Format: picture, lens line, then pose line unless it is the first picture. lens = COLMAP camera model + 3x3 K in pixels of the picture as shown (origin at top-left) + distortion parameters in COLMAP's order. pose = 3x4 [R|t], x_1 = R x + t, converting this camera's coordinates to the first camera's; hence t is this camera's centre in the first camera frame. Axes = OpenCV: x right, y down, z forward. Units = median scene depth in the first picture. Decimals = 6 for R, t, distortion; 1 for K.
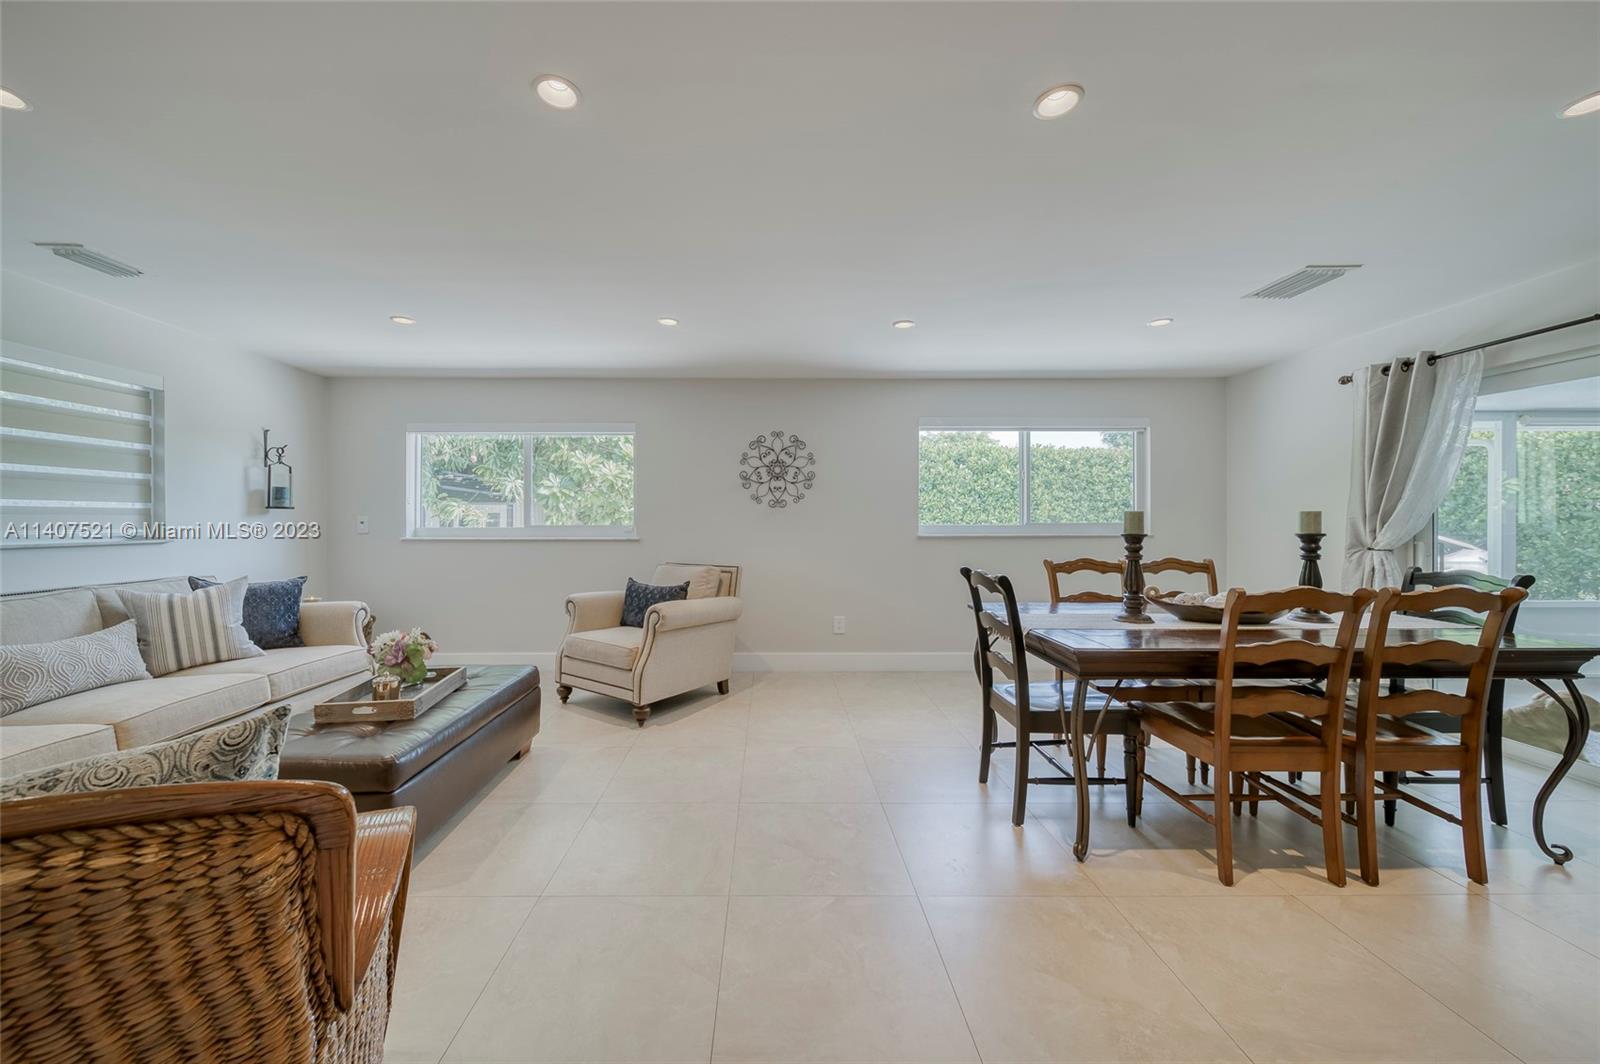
lens RADIAL K [[574.4, 0, 777.2], [0, 574.4, 523.8], [0, 0, 1]] dist [0.002504, -0.001974]
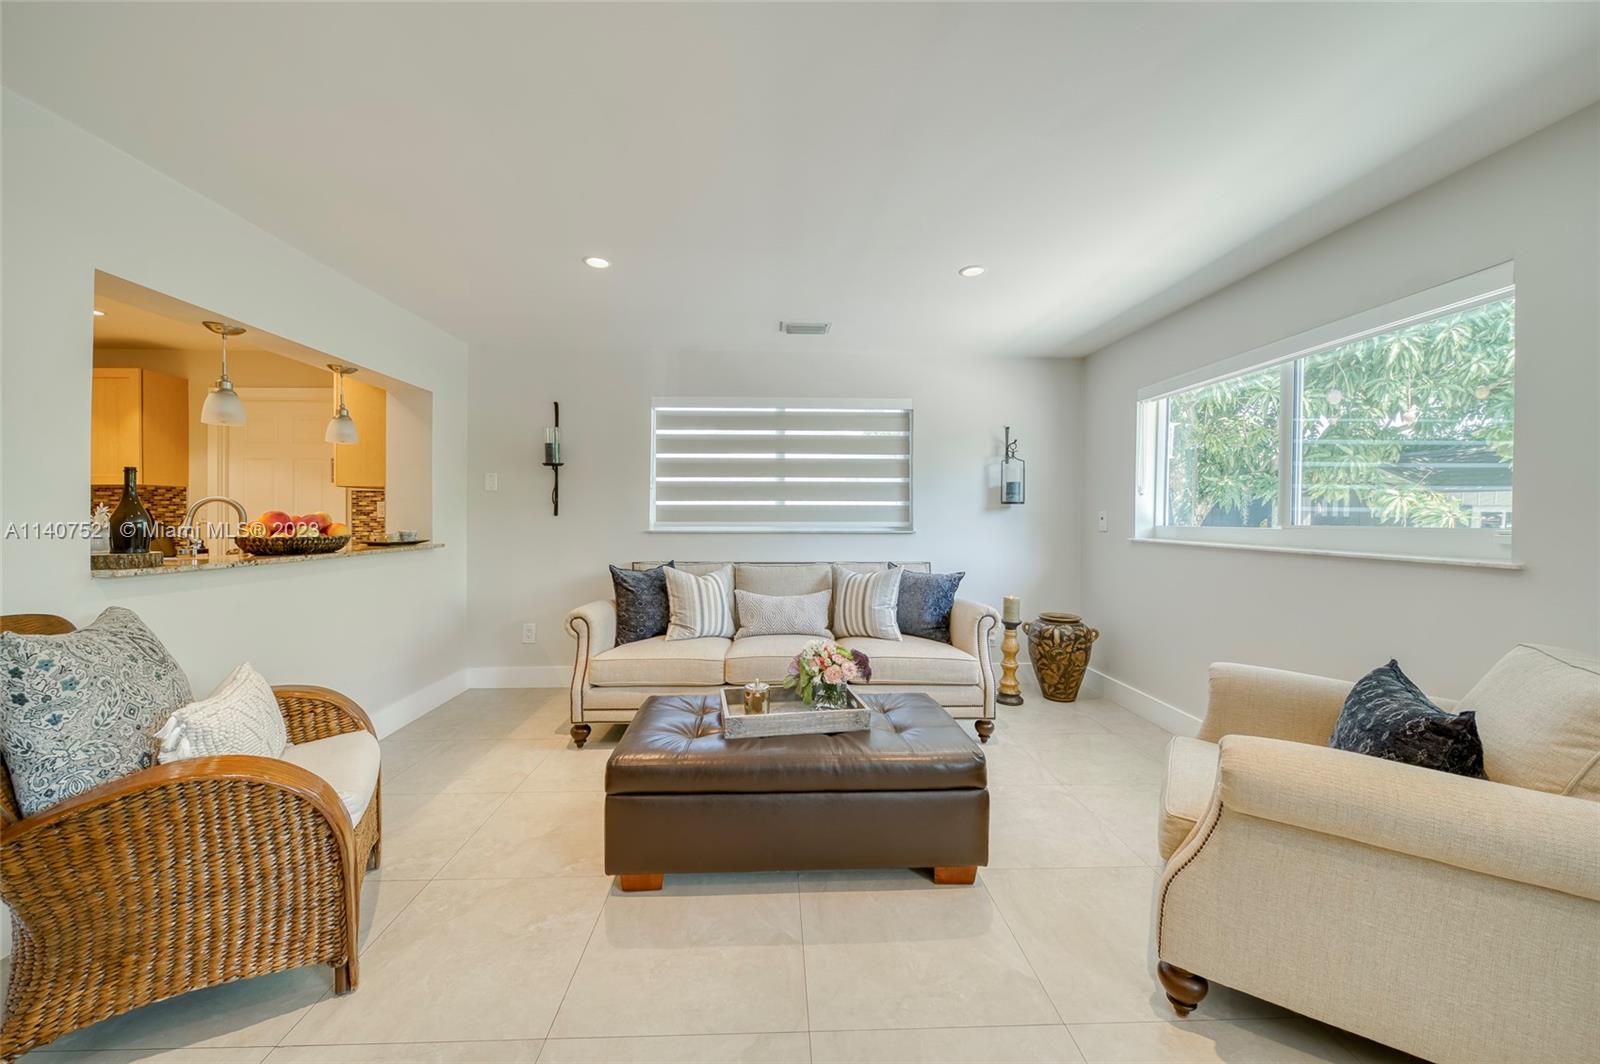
lens RADIAL K [[590.0, 0, 797.6], [0, 590.0, 506.8], [0, 0, 1]] dist [-0.000086, 0.000612]
pose [[0.018564, -0.016986, -0.999683, 0.221919], [-0.010226, 0.999800, -0.017178, 0.000650], [0.999775, 0.010542, 0.018387, 0.870610]]
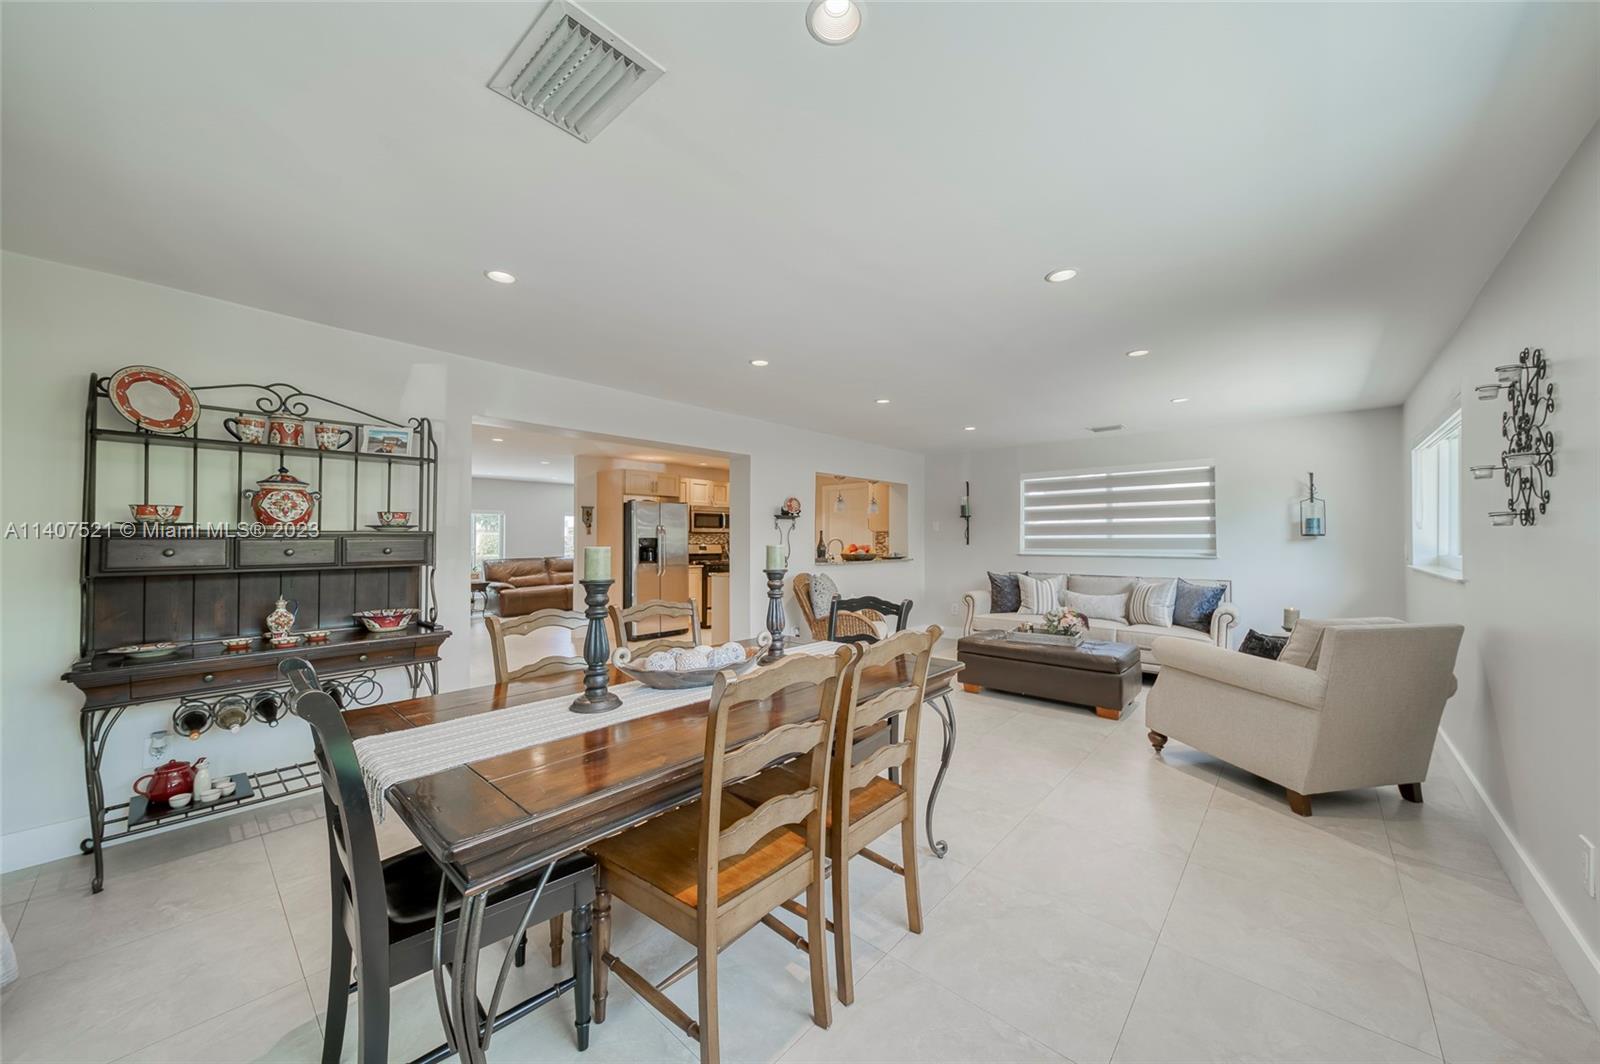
lens RADIAL K [[590.0, 0, 788.1], [0, 590.0, 534.1], [0, 0, 1]] dist [-0.000086, 0.000612]
pose [[-0.693276, -0.000412, -0.720672, 1.184801], [-0.001305, 0.999999, 0.000684, -0.043245], [0.720671, 0.001415, -0.693276, 1.532425]]
